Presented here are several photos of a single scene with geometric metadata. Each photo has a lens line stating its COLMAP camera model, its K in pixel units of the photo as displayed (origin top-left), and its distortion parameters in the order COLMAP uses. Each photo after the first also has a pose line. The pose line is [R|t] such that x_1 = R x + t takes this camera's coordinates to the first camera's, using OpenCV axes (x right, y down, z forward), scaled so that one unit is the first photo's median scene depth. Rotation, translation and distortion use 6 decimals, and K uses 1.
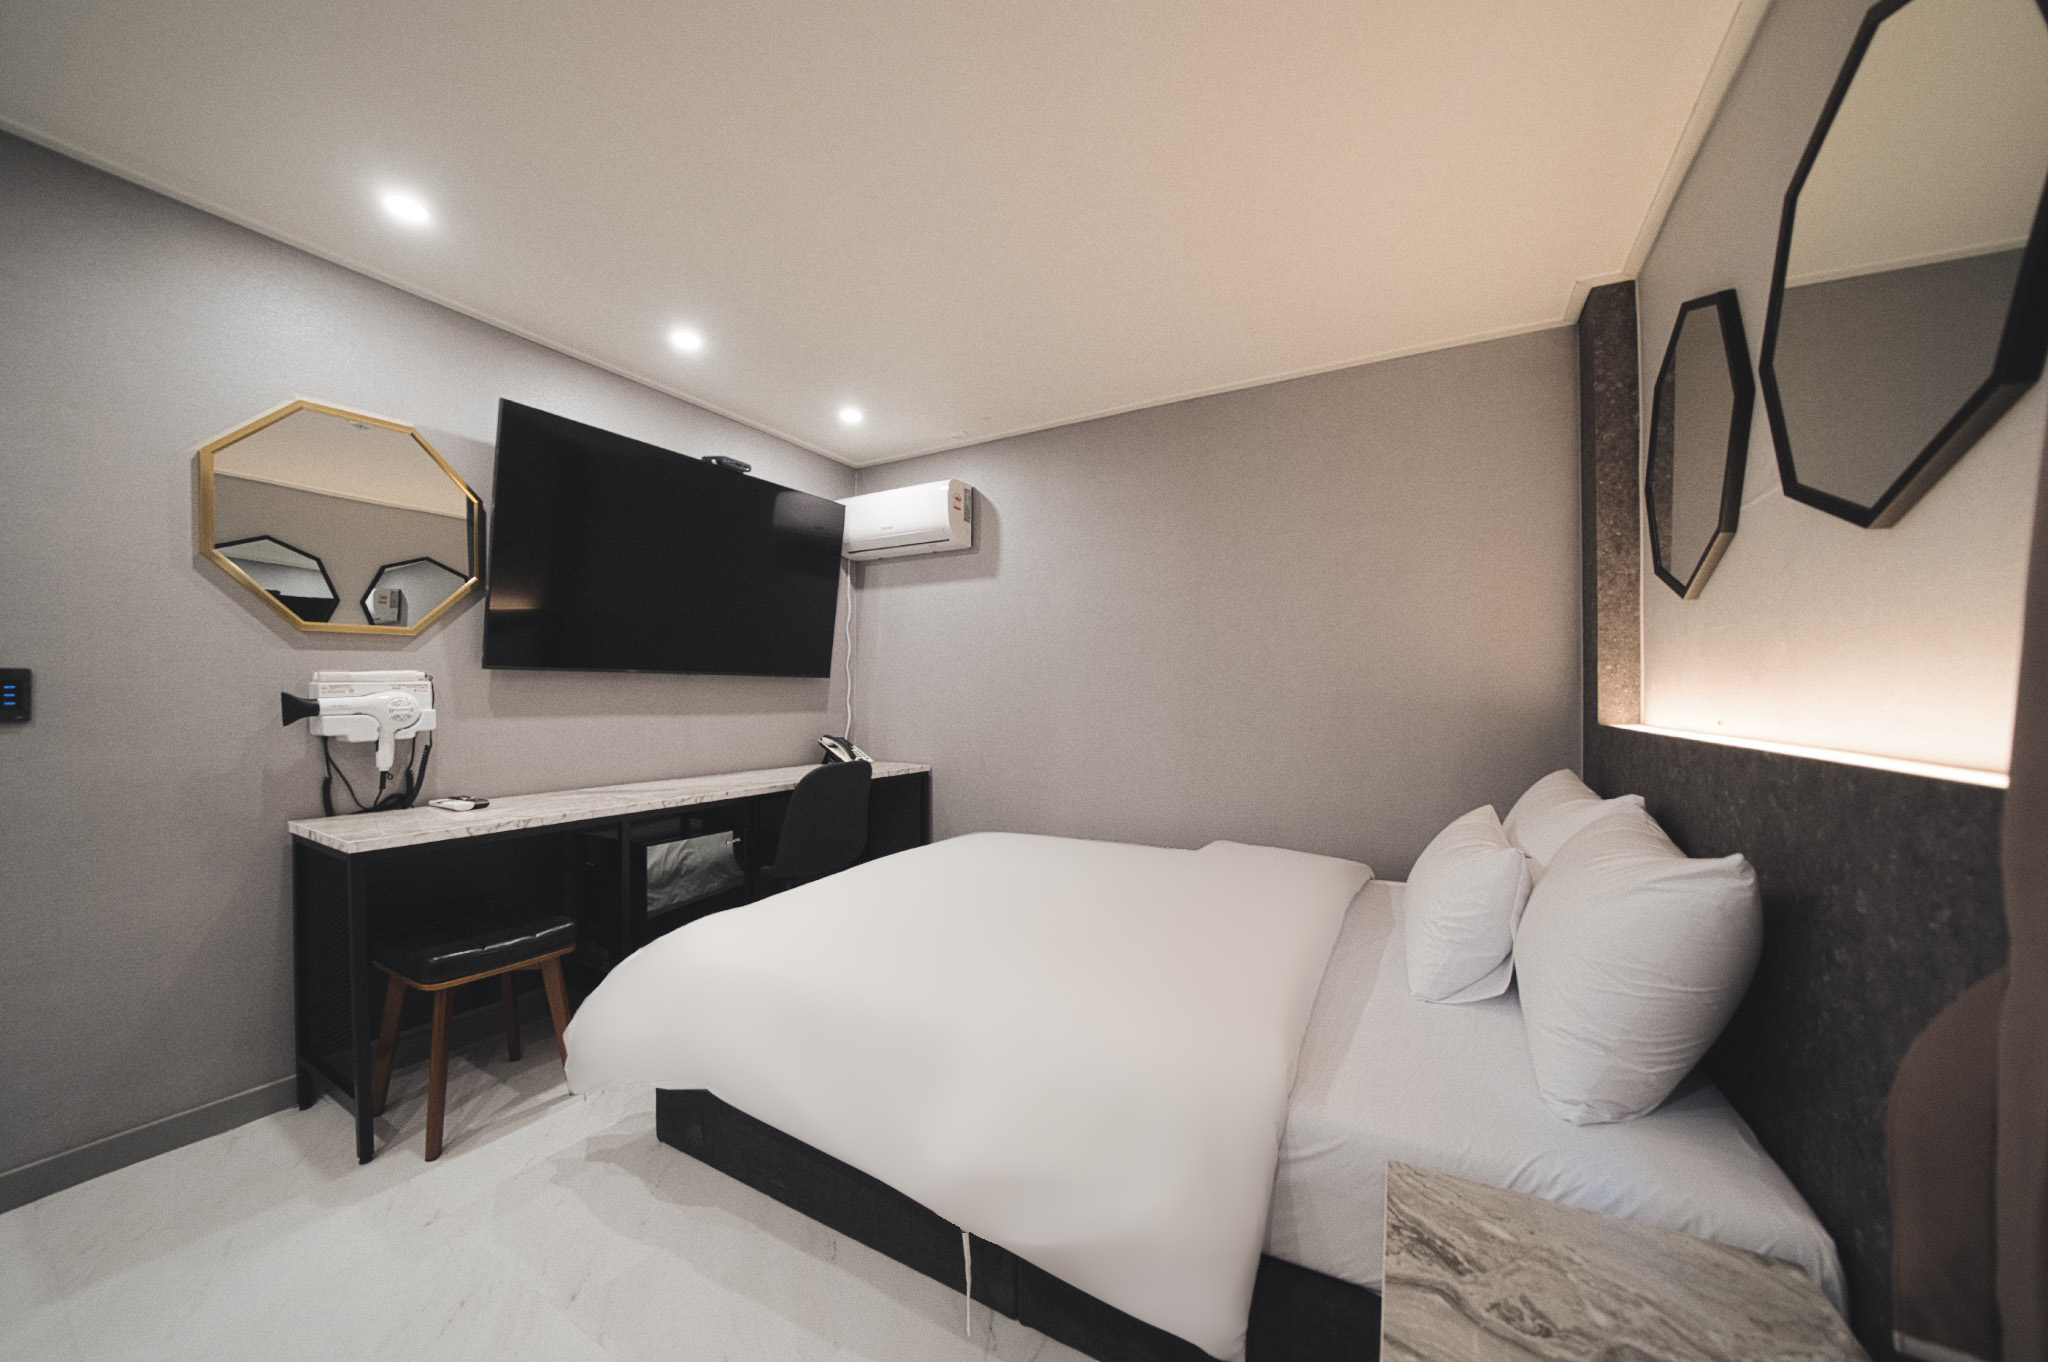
lens RADIAL K [[717.8, 0, 1024.0], [0, 717.8, 681.0], [0, 0, 1]] dist [-0.019710, 0.000016]
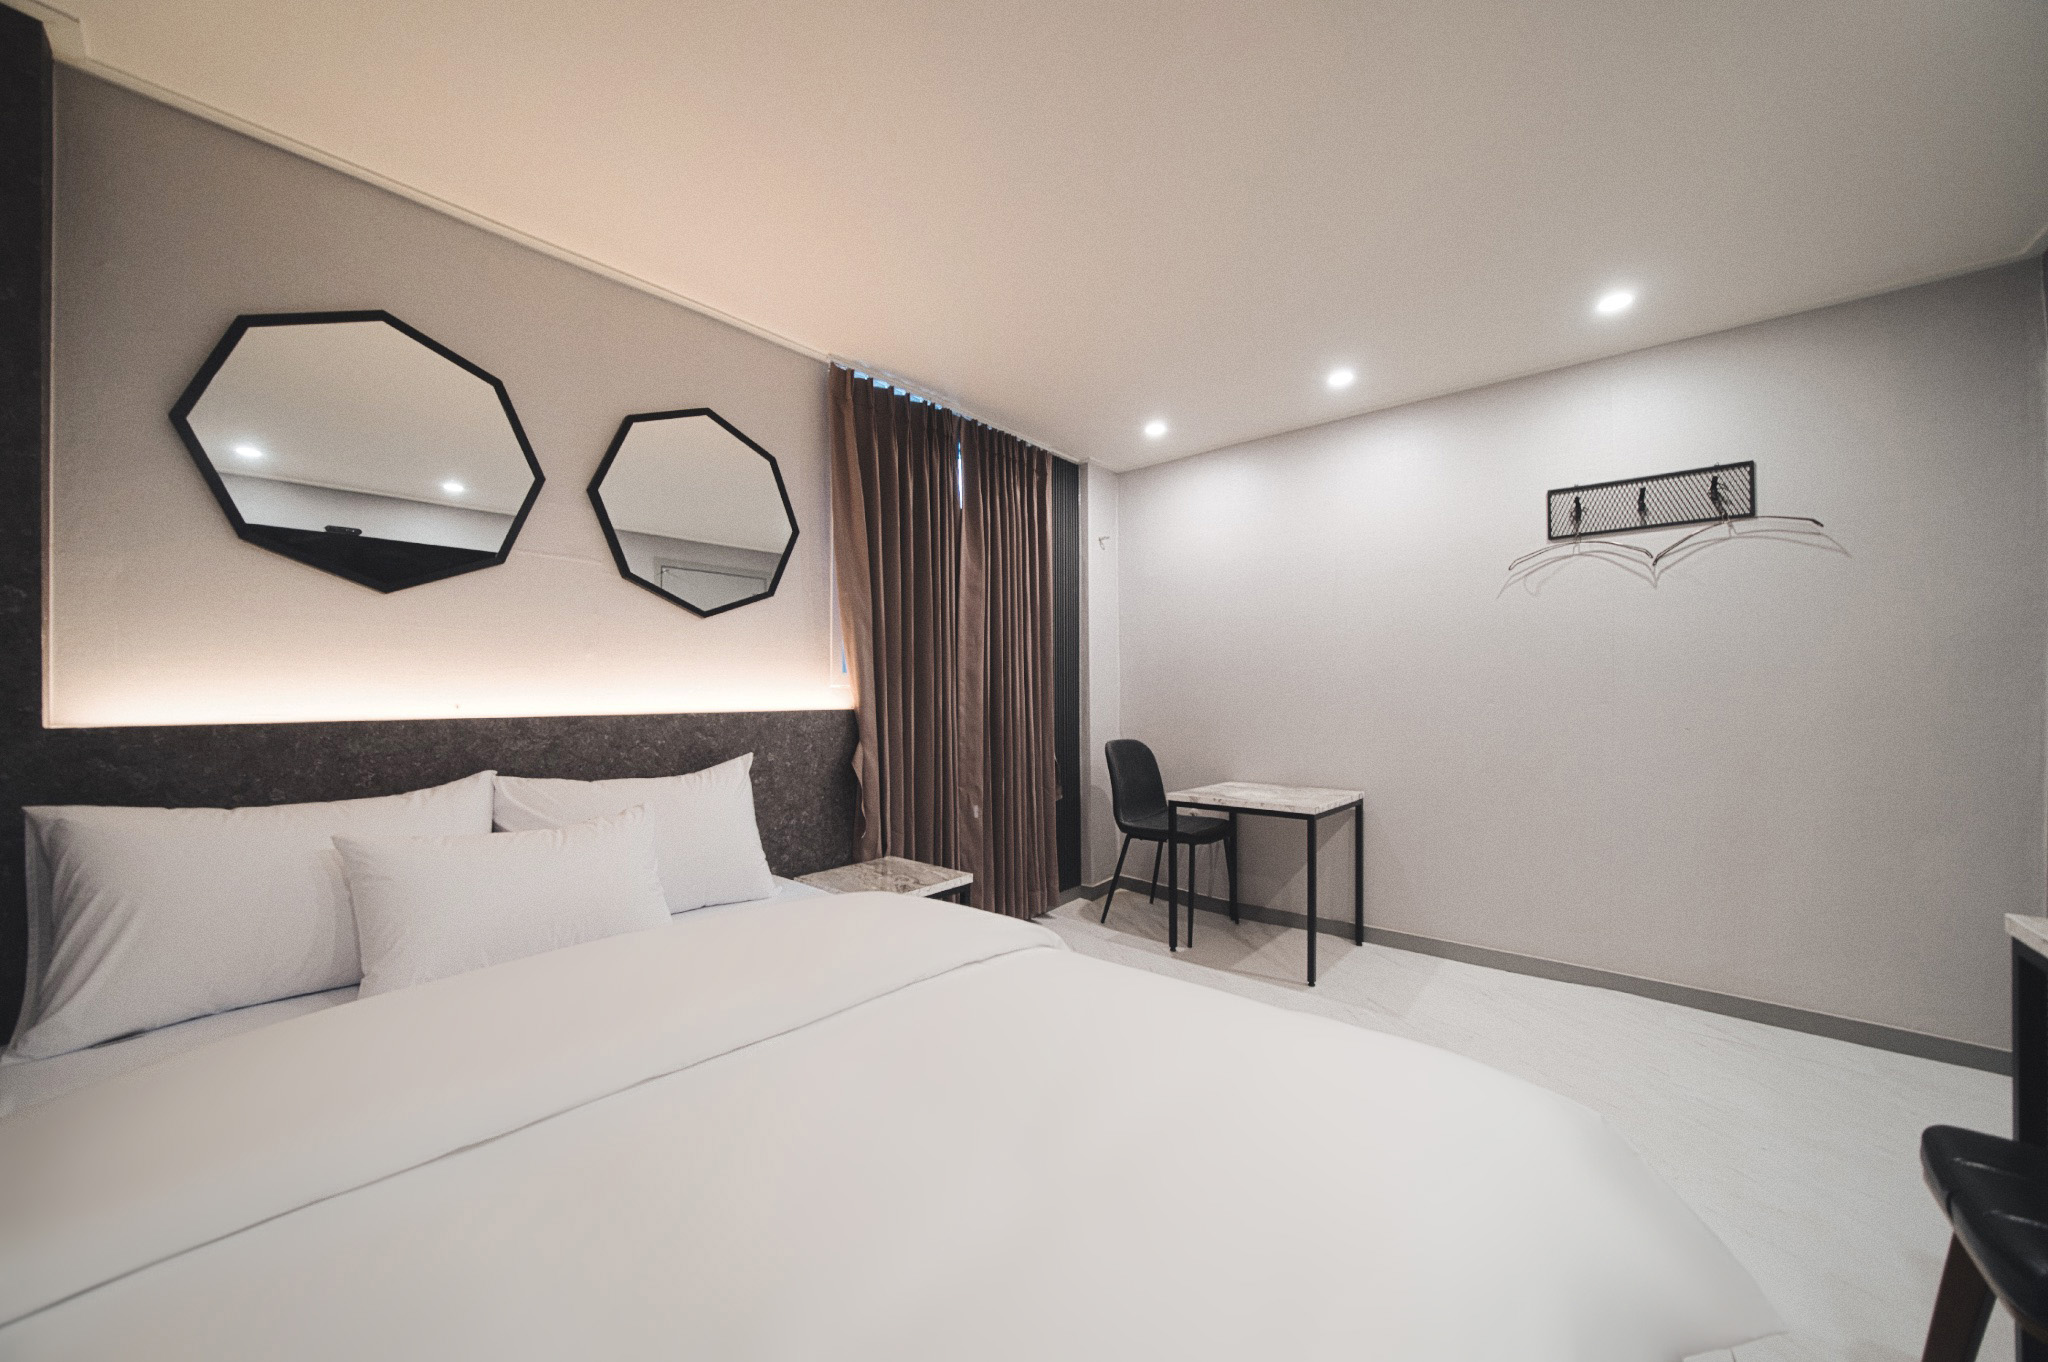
lens RADIAL K [[745.1, 0, 1026.7], [0, 745.1, 692.9], [0, 0, 1]] dist [-0.001275, -0.000002]
pose [[-0.982480, -0.003243, 0.186338, -0.172685], [-0.006854, 0.999801, -0.018735, 0.037995], [-0.186240, -0.019684, -0.982307, 1.520046]]
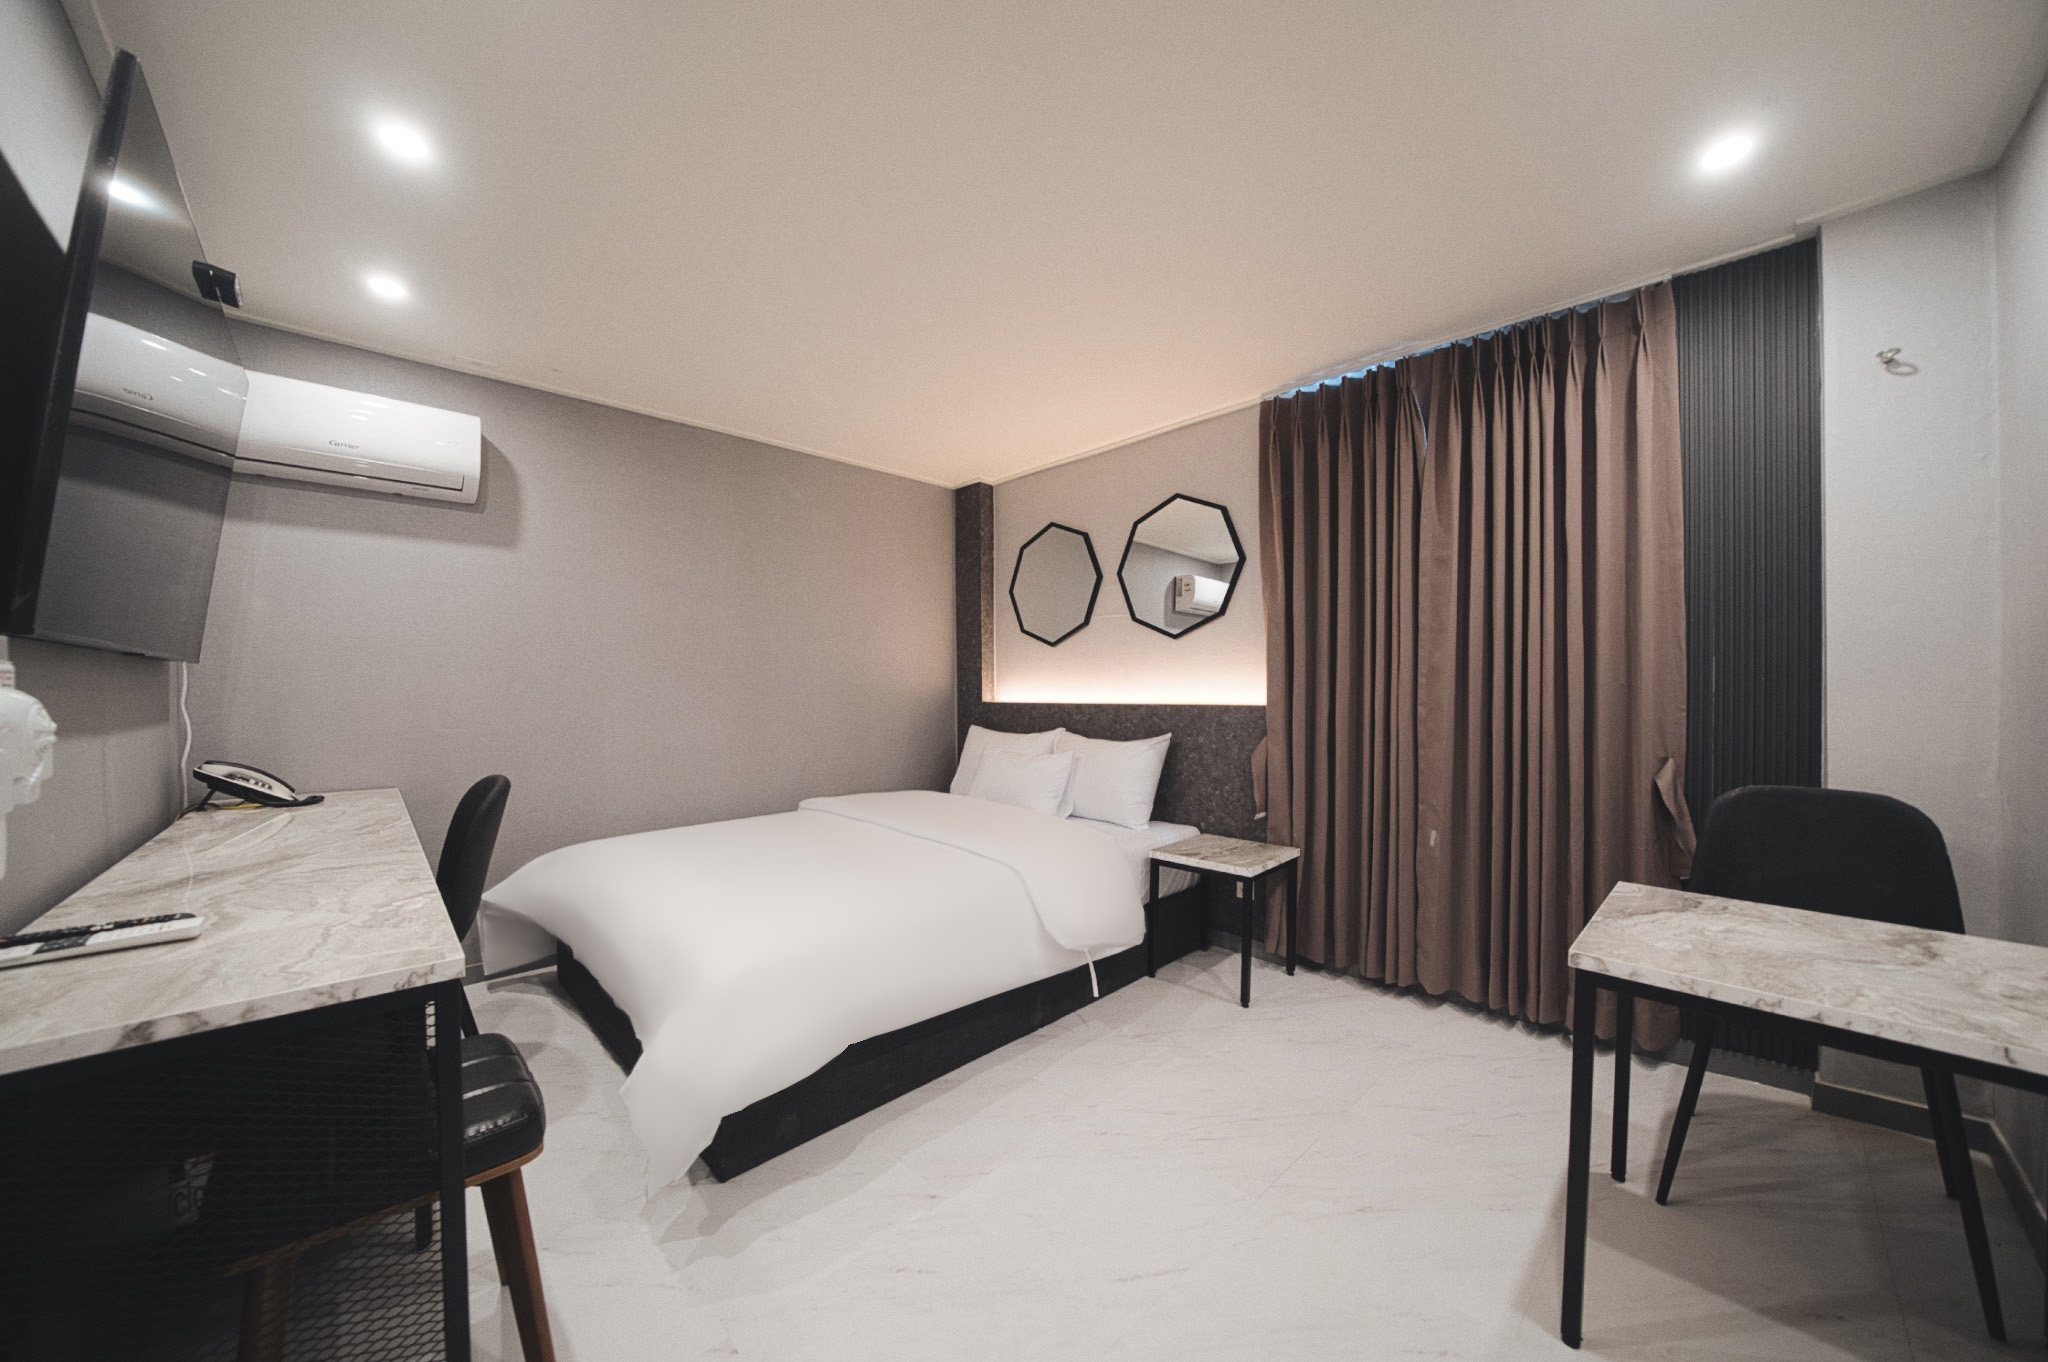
lens RADIAL K [[704.3, 0, 1018.5], [0, 704.3, 690.8], [0, 0, 1]] dist [-0.000427, -0.000024]
pose [[0.276937, -0.009461, 0.960842, -1.114146], [-0.012360, 0.999834, 0.013408, 0.002835], [-0.960809, -0.015589, 0.276774, 0.348408]]
